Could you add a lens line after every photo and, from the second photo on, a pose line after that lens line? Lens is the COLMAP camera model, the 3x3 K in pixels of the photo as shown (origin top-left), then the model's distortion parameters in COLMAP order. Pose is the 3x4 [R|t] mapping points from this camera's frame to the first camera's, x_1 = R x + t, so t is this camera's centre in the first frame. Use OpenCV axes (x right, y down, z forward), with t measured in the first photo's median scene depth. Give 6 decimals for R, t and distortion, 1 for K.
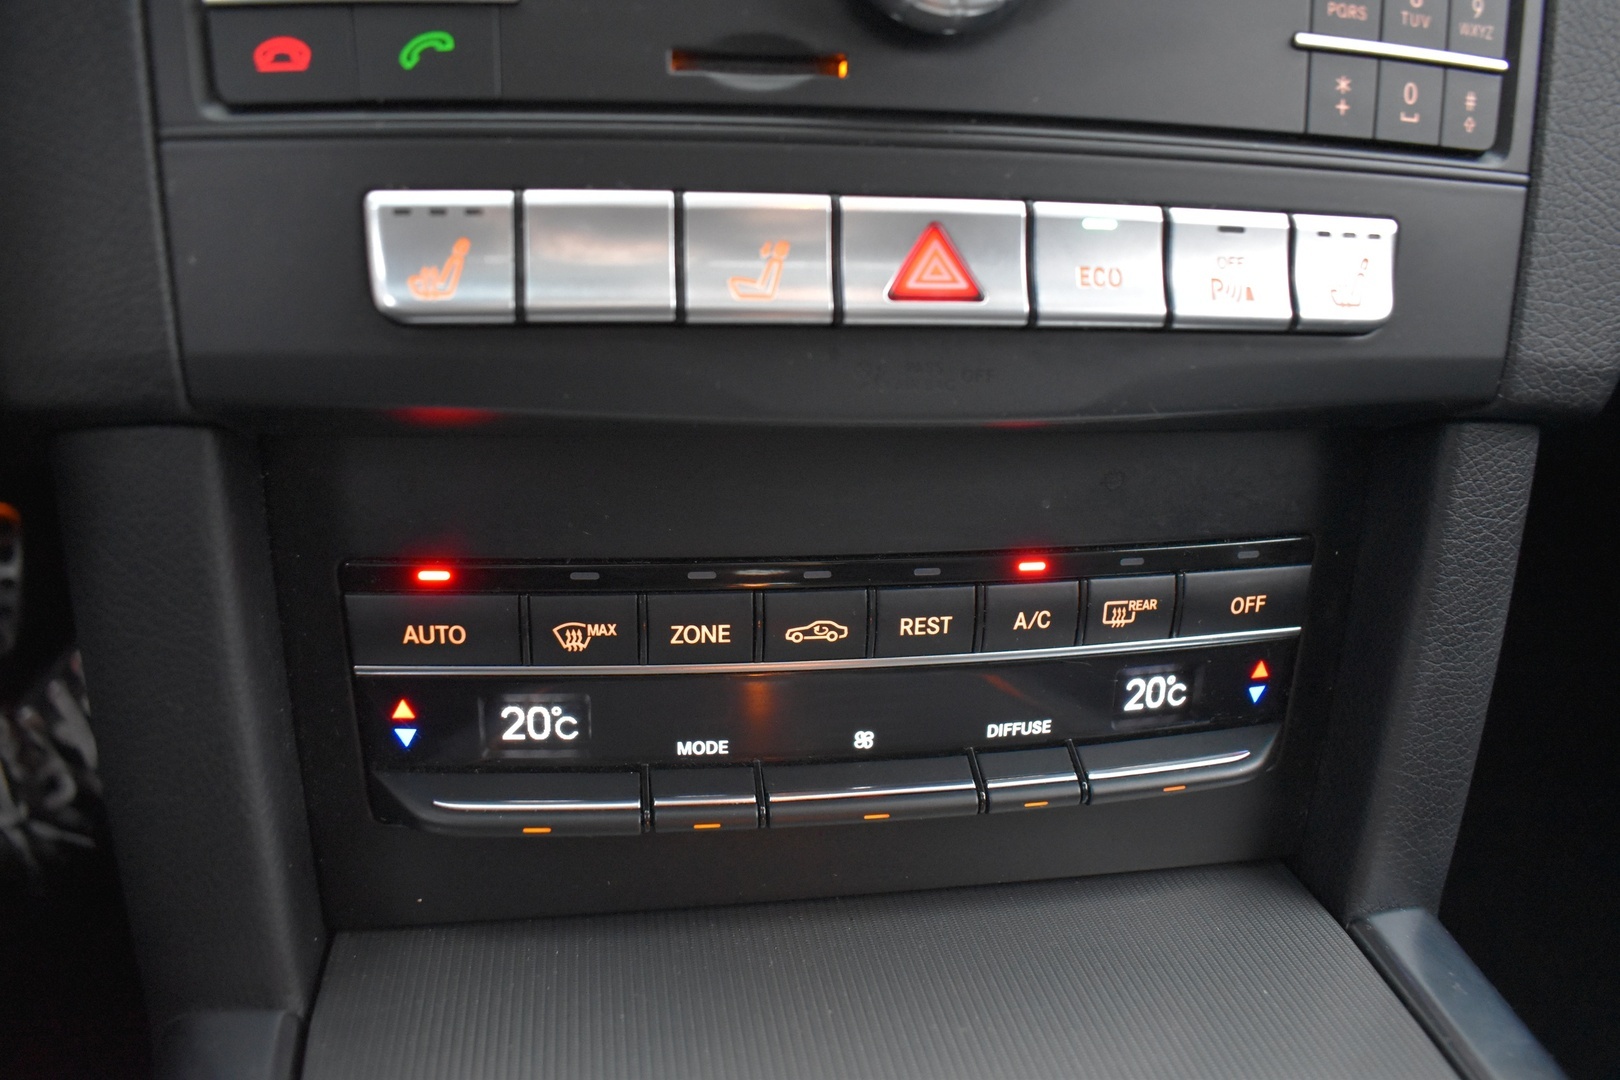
lens RADIAL K [[1271.1, 0, 806.9], [0, 1271.1, 539.0], [0, 0, 1]] dist [-0.096514, 0.016827]
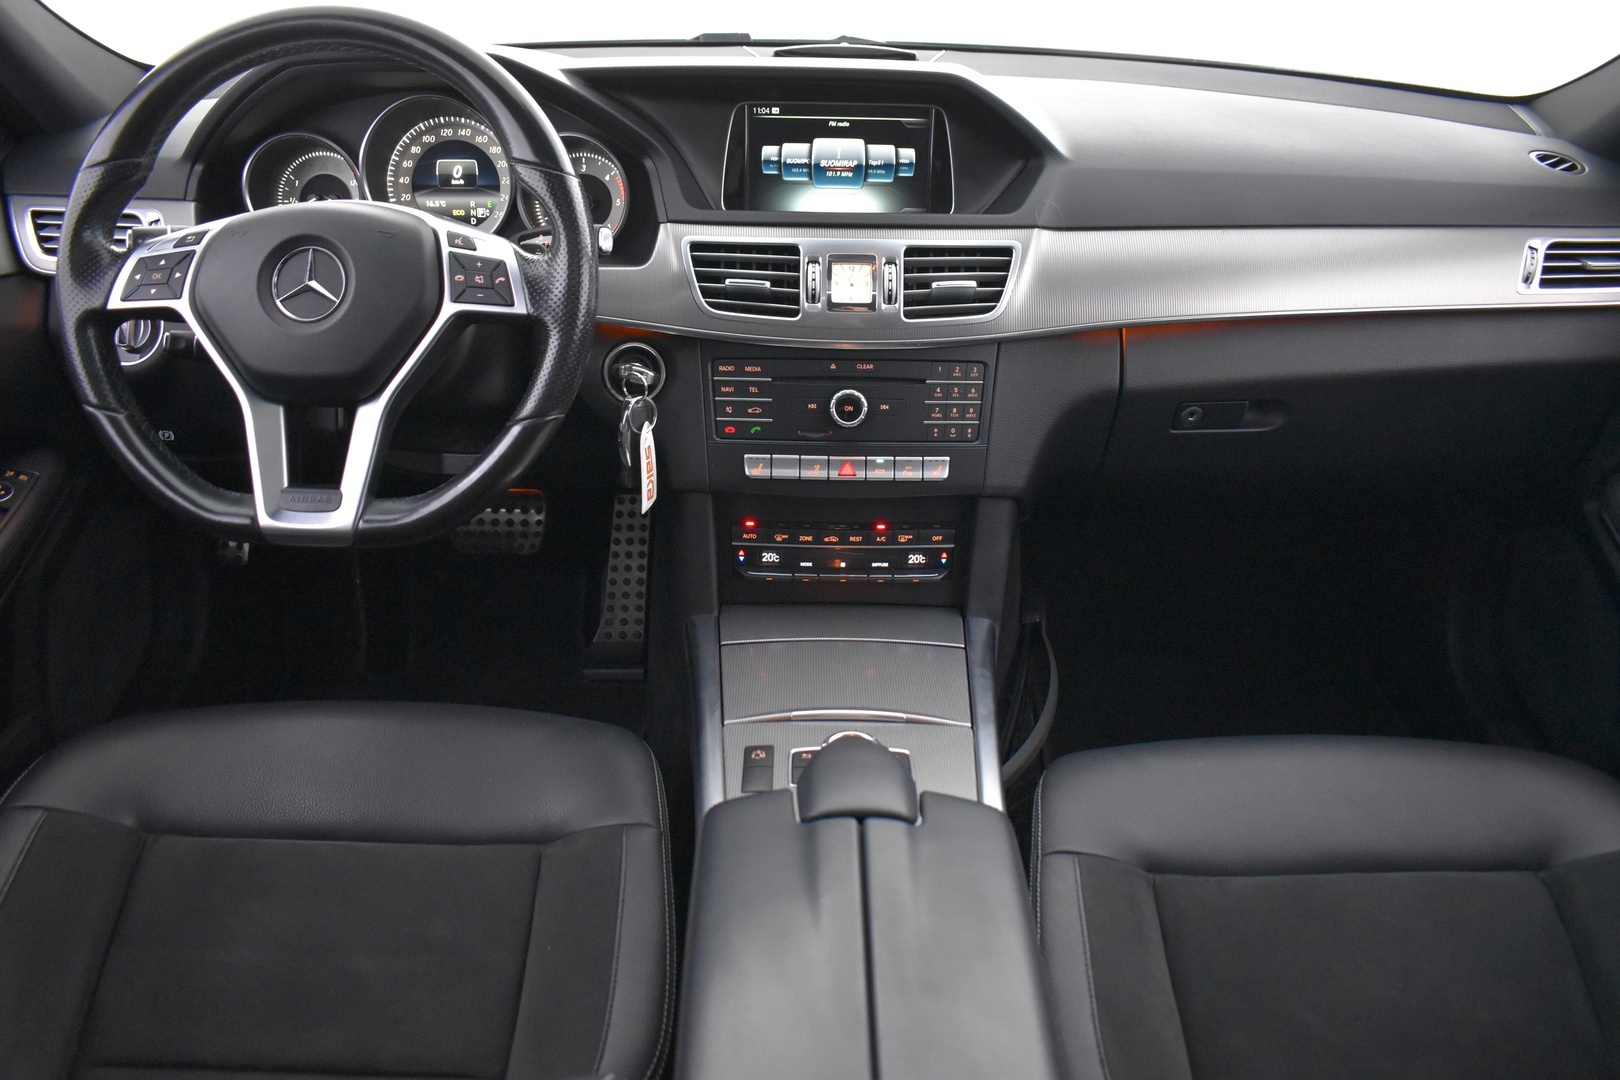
lens RADIAL K [[1271.1, 0, 811.8], [0, 1271.1, 546.9], [0, 0, 1]] dist [-0.096514, 0.016827]
pose [[0.986112, 0.042439, -0.160565, 0.680608], [-0.036464, 0.998535, 0.039984, -0.080387], [0.162027, -0.033574, 0.986215, -3.558114]]
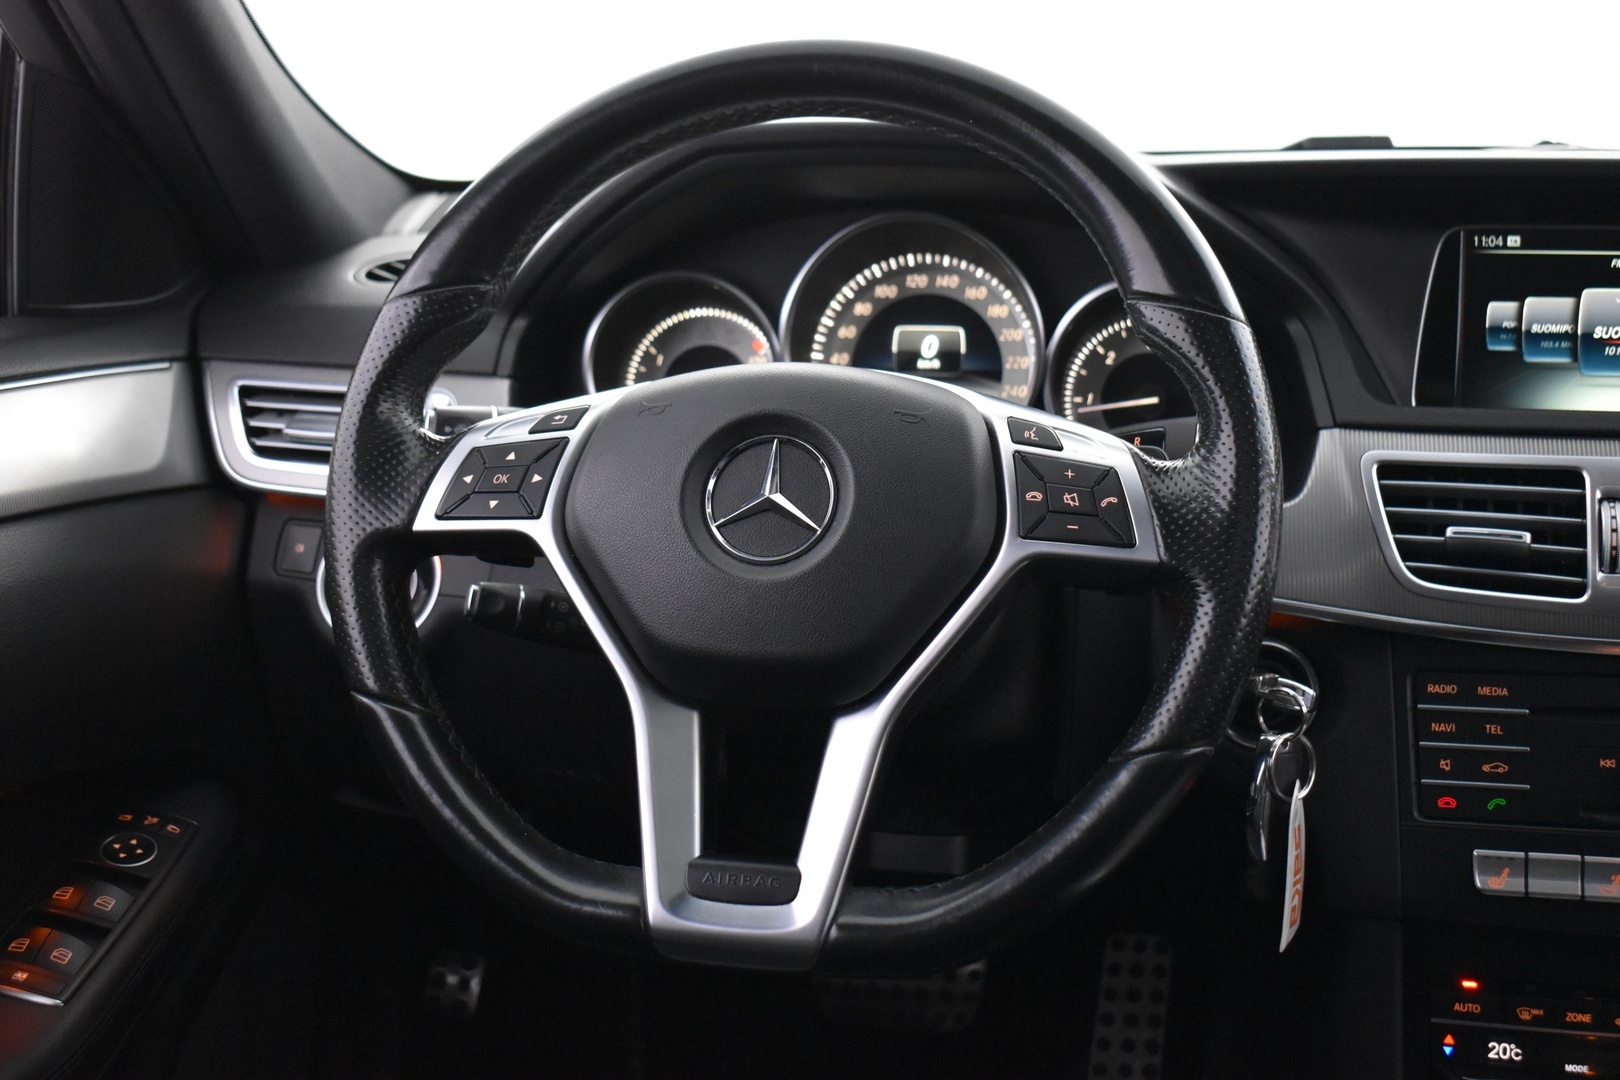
lens RADIAL K [[2162.3, 0, 812.4], [0, 2162.3, 531.5], [0, 0, 1]] dist [-0.055948, 0.000000]
pose [[0.932677, 0.017313, -0.360298, 0.007964], [-0.090942, 0.977868, -0.188426, 0.069980], [0.349061, 0.208507, 0.913609, -3.434371]]
